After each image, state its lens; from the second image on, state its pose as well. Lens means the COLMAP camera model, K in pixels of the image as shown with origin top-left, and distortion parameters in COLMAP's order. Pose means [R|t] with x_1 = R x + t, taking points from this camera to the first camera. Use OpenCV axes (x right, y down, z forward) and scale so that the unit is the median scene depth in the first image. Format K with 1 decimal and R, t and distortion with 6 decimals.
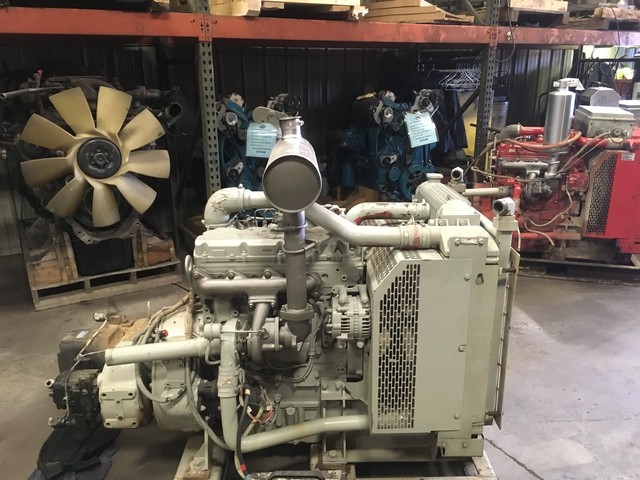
lens RADIAL K [[538.2, 0, 320.0], [0, 538.2, 240.0], [0, 0, 1]] dist [0.084520, -0.110065]
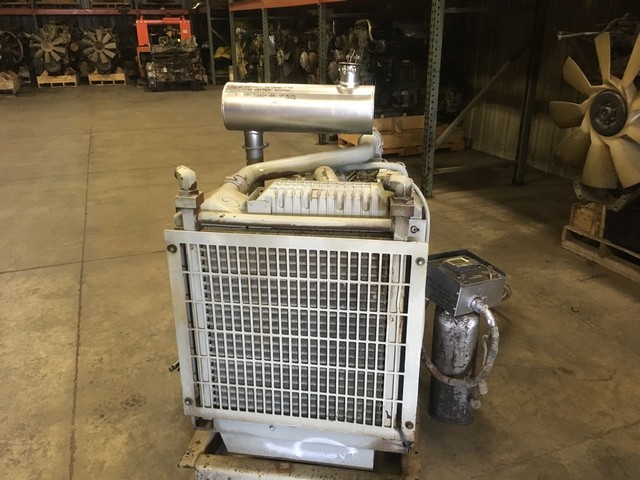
lens RADIAL K [[538.2, 0, 320.0], [0, 538.2, 240.0], [0, 0, 1]] dist [0.084520, -0.110065]
pose [[-0.147637, 0.375161, -0.915127, 0.520310], [-0.295037, 0.866434, 0.402797, -0.171601], [0.944011, 0.329464, -0.017231, 0.564110]]
